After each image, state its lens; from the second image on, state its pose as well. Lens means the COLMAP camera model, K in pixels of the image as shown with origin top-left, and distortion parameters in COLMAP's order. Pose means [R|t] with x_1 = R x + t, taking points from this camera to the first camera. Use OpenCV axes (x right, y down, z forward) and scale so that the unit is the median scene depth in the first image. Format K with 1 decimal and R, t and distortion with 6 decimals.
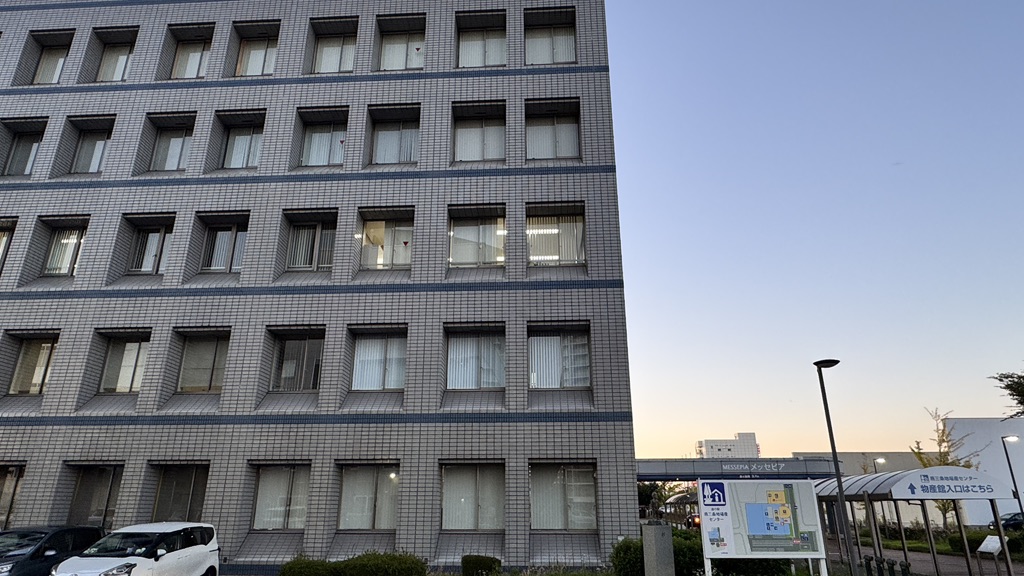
lens RADIAL K [[593.1, 0, 510.4], [0, 593.1, 296.2], [0, 0, 1]] dist [0.003859, 0.002998]
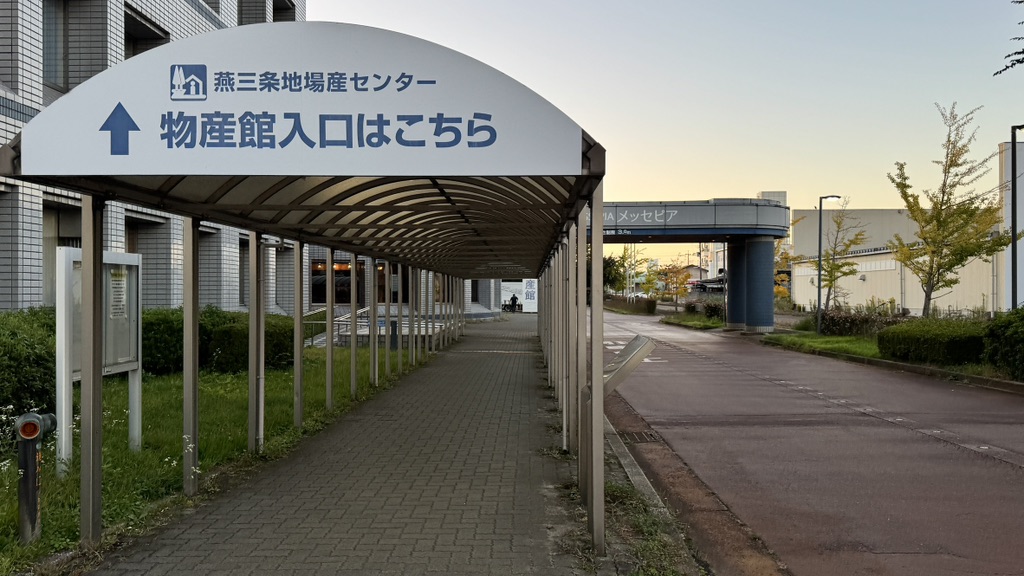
lens RADIAL K [[821.2, 0, 509.4], [0, 821.2, 289.5], [0, 0, 1]] dist [0.028930, -0.001118]
pose [[0.999645, 0.004376, 0.026283, 0.736560], [-0.012855, 0.943243, 0.331854, 0.256546], [-0.023339, -0.332074, 0.942965, 0.651780]]
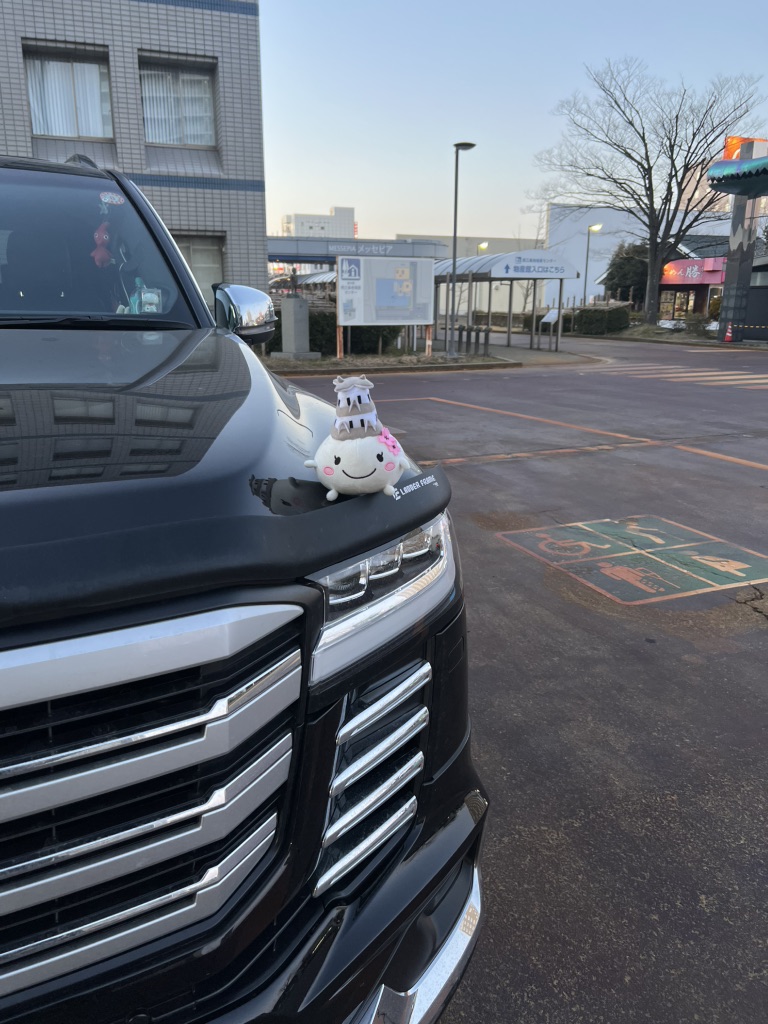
lens RADIAL K [[838.7, 0, 386.1], [0, 838.7, 514.9], [0, 0, 1]] dist [0.010847, -0.009277]
pose [[0.904687, -0.100605, 0.414029, -0.230805], [-0.145906, 0.839823, 0.522885, -0.081747], [-0.400317, -0.533456, 0.745098, -0.332792]]
